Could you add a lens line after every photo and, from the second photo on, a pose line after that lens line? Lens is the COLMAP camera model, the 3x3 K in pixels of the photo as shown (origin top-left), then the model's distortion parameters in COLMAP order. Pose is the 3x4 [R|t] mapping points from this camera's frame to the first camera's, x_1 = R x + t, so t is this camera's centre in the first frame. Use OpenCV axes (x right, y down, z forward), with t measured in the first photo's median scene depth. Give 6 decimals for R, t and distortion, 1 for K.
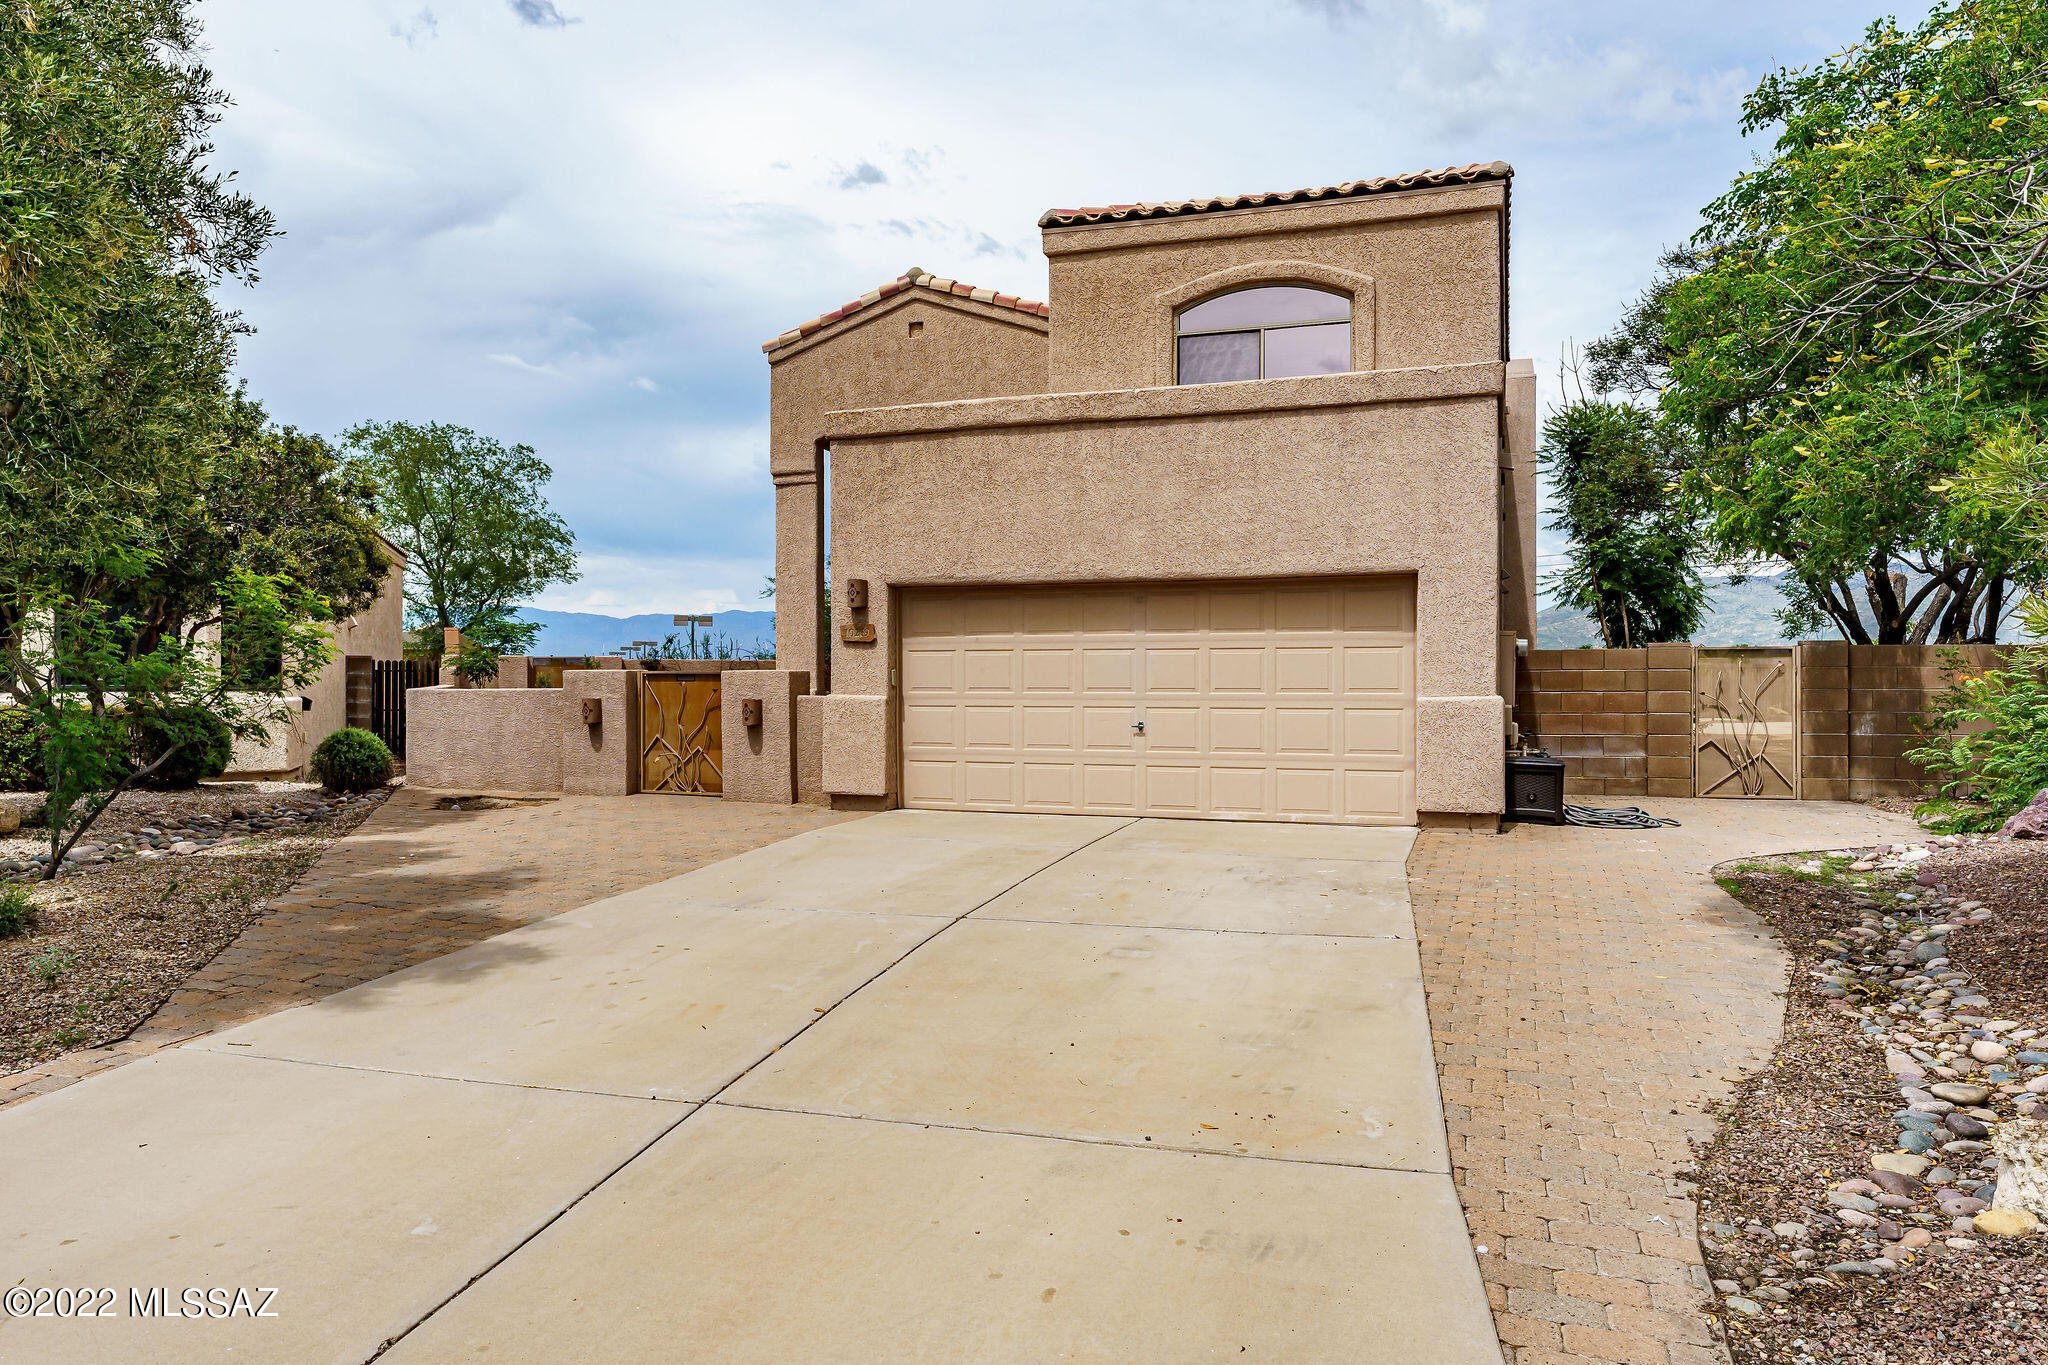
lens RADIAL K [[1353.8, 0, 1024.0], [0, 1353.8, 682.5], [0, 0, 1]] dist [0.008278, 0.000456]
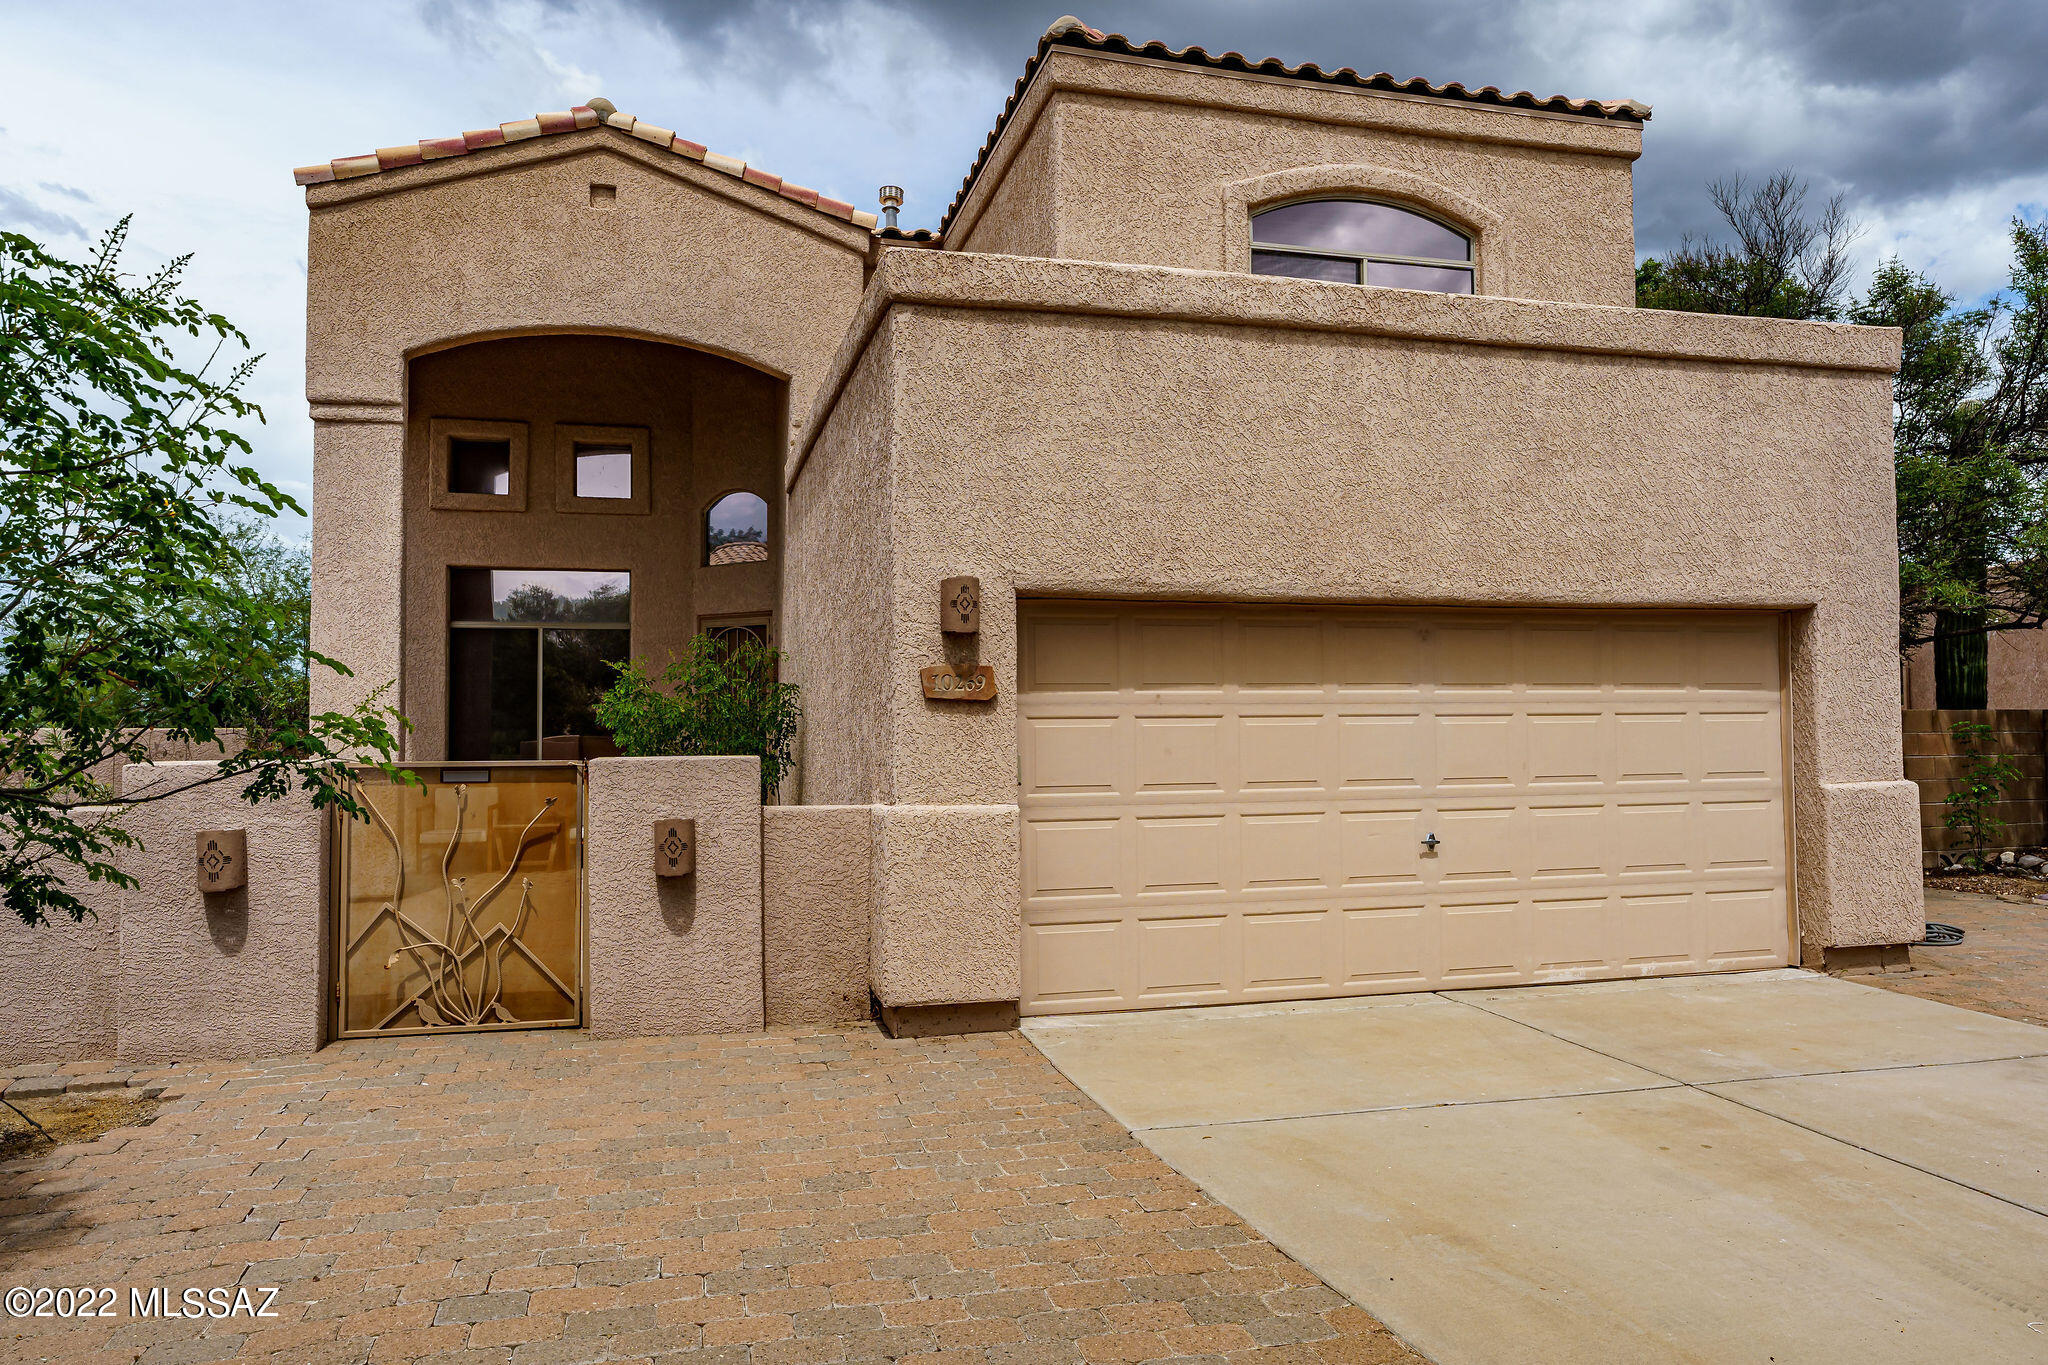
lens RADIAL K [[1355.1, 0, 1024.0], [0, 1355.1, 682.5], [0, 0, 1]] dist [0.002229, 0.000157]
pose [[0.825583, 0.013294, 0.564124, -0.377423], [0.011020, 0.999152, -0.039673, -0.015666], [-0.564173, 0.038970, 0.824736, 0.545314]]
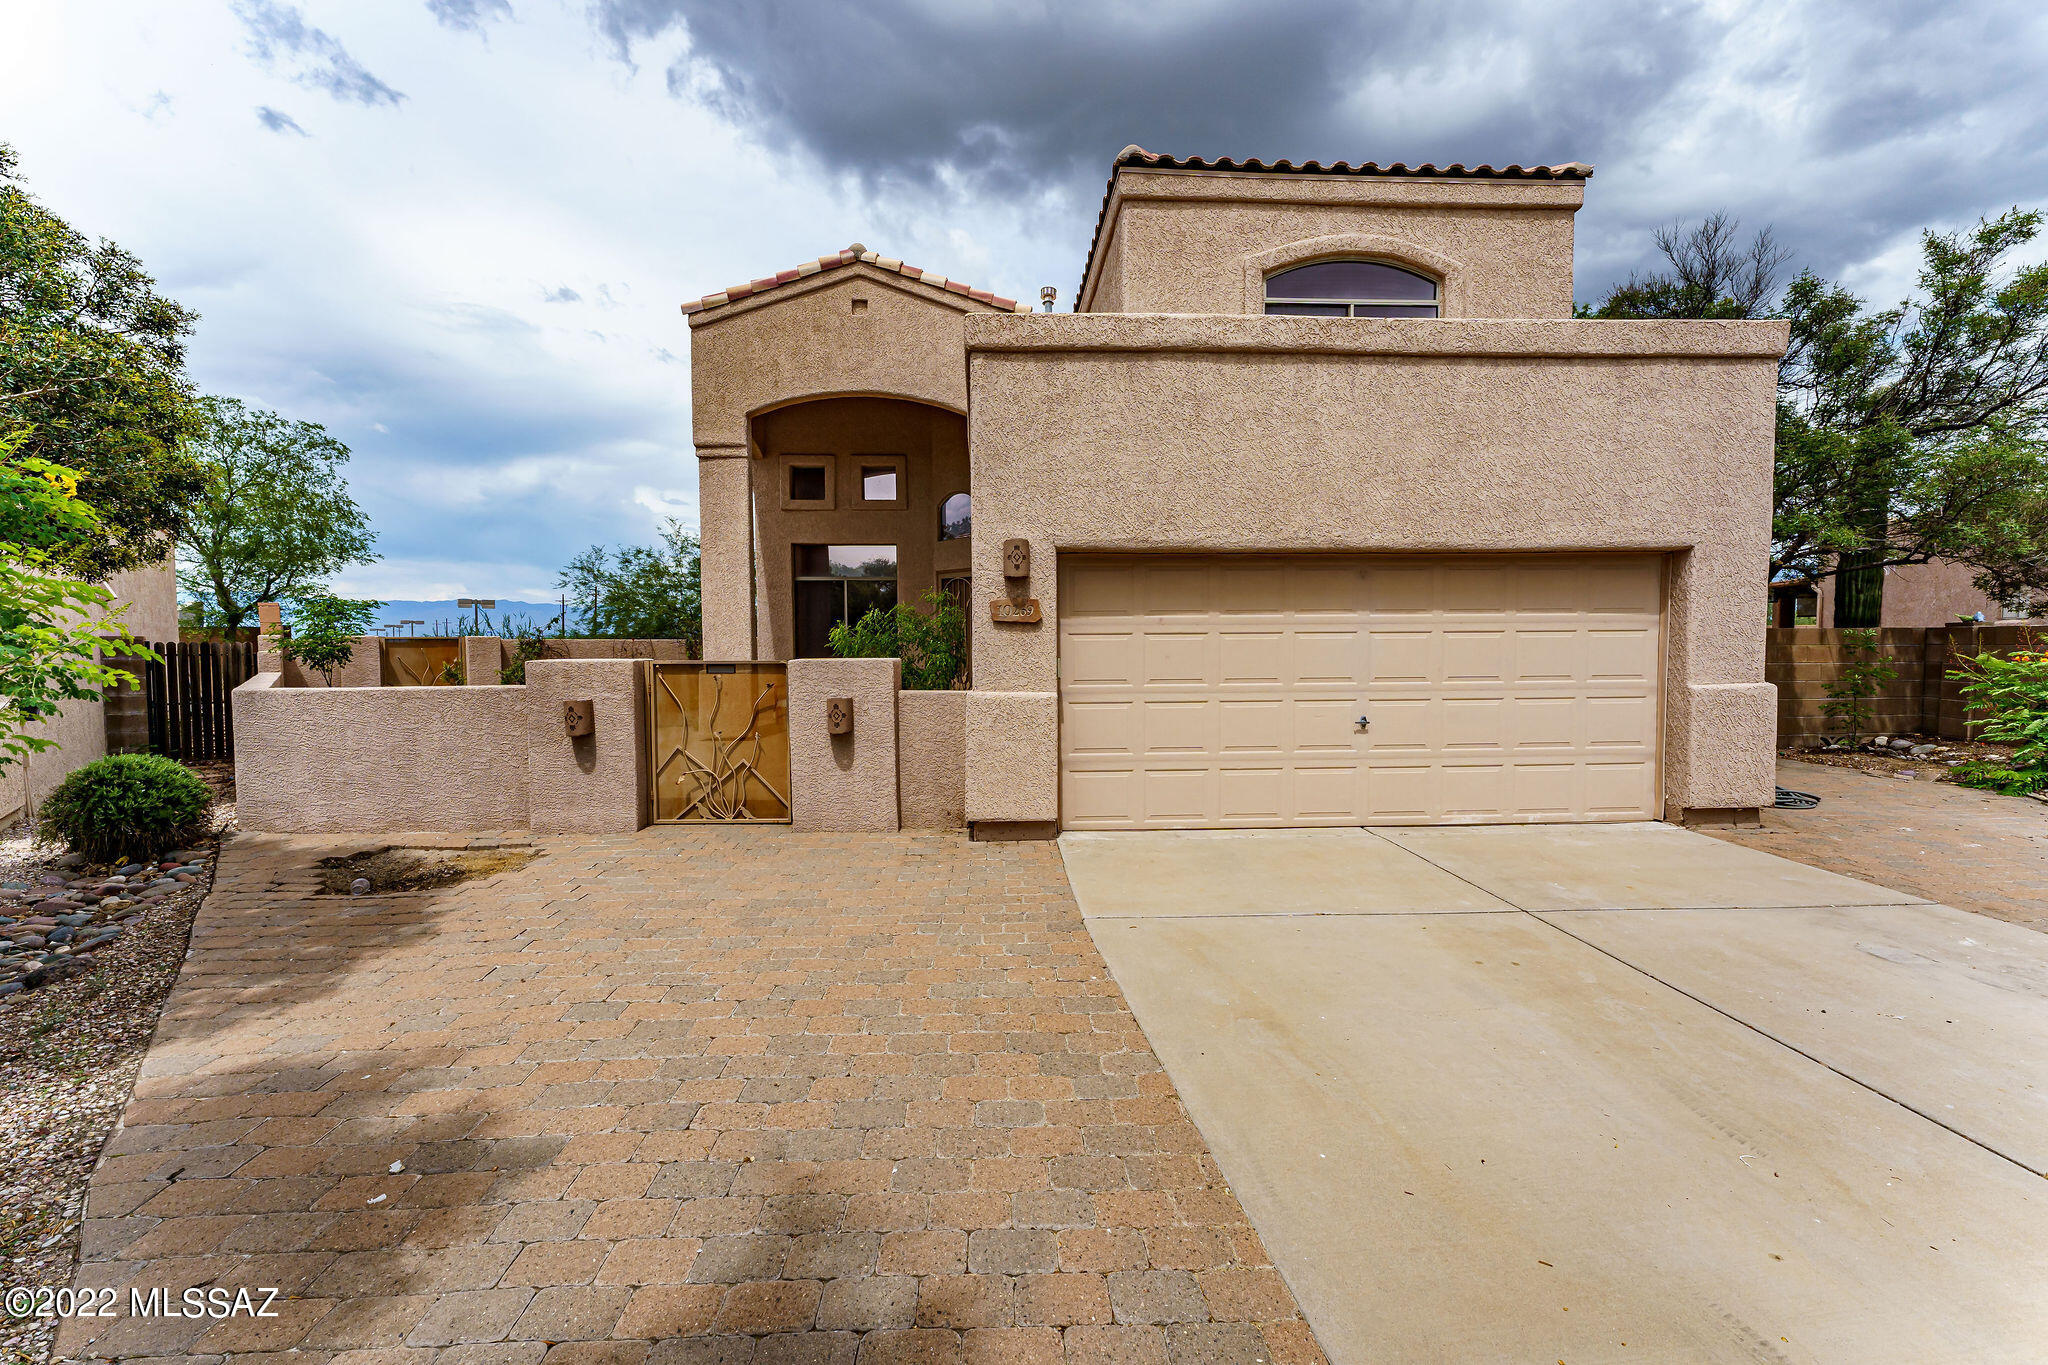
lens RADIAL K [[814.4, 0, 1021.9], [0, 814.4, 681.6], [0, 0, 1]] dist [0.002770, 0.000157]
pose [[0.925556, -0.023210, 0.377899, -0.284241], [0.007408, 0.999038, 0.043216, -0.015858], [-0.378539, -0.037199, 0.924838, 0.552263]]
